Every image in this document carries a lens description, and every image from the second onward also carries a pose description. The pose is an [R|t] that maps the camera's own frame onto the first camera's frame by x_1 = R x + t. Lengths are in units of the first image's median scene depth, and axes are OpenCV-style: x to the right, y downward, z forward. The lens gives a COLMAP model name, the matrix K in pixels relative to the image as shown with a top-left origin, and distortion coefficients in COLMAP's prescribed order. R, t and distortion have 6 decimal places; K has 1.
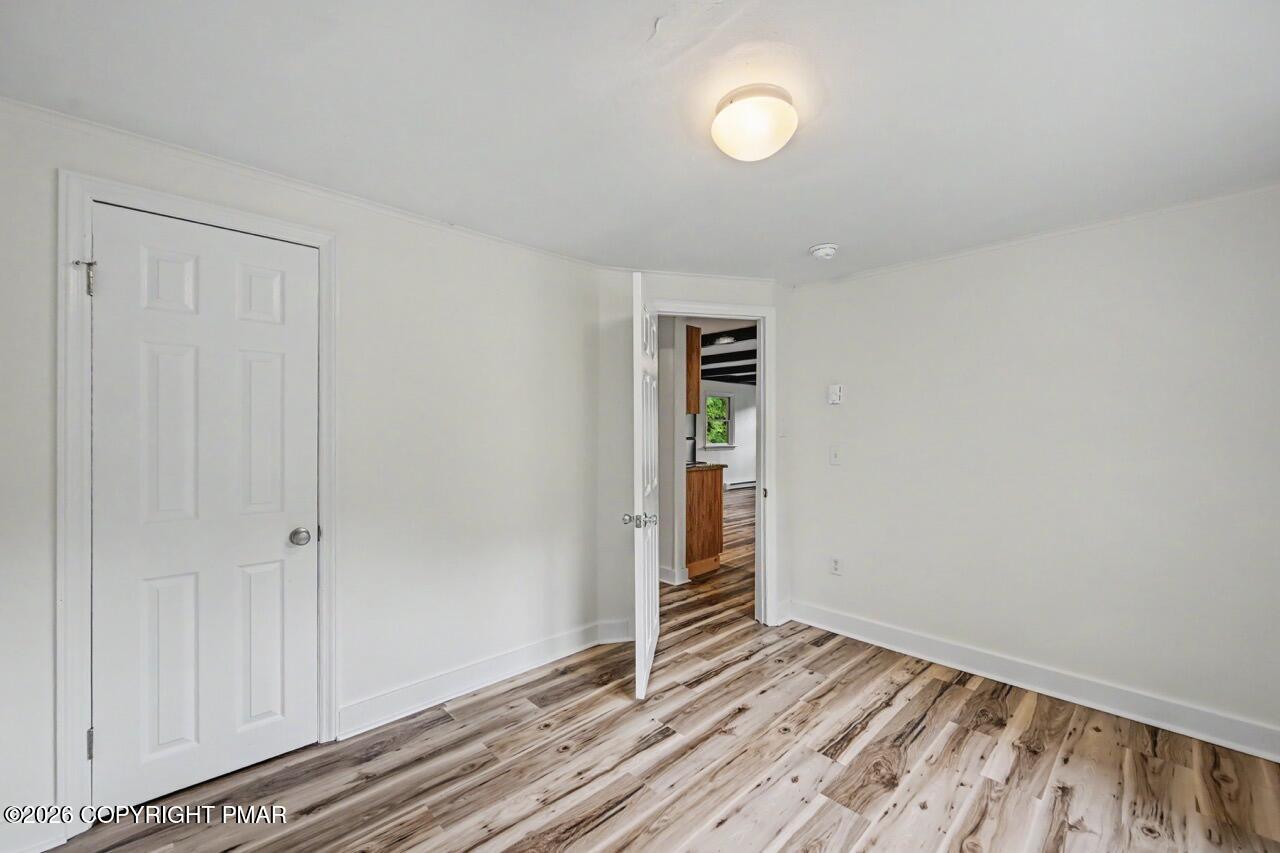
lens RADIAL K [[507.6, 0, 639.8], [0, 507.6, 430.1], [0, 0, 1]] dist [-0.000658, 0.000495]
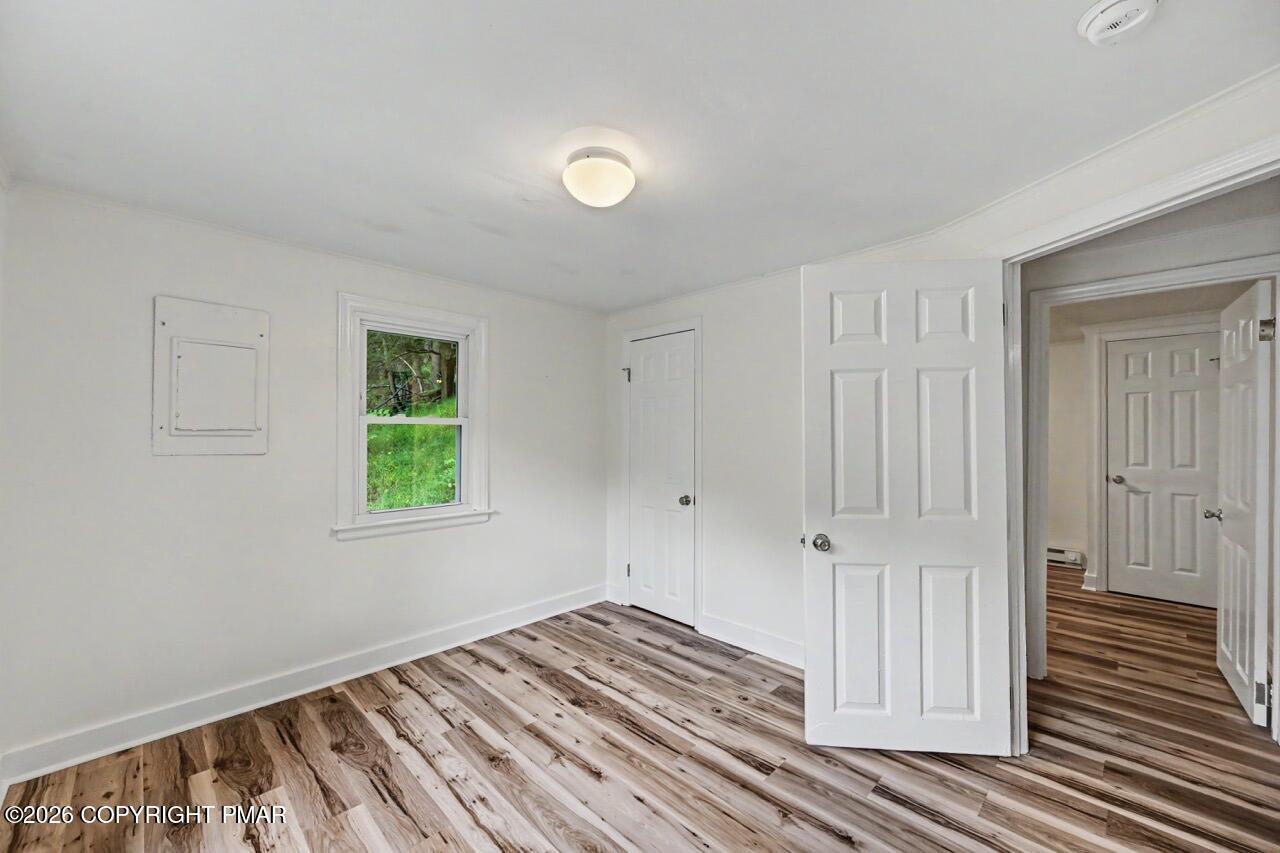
lens RADIAL K [[507.6, 0, 639.8], [0, 507.6, 430.1], [0, 0, 1]] dist [-0.000658, 0.000495]
pose [[0.025764, -0.005598, -0.999652, 1.038605], [0.001210, 0.999984, -0.005568, -0.019045], [0.999667, -0.001066, 0.025770, 0.795624]]
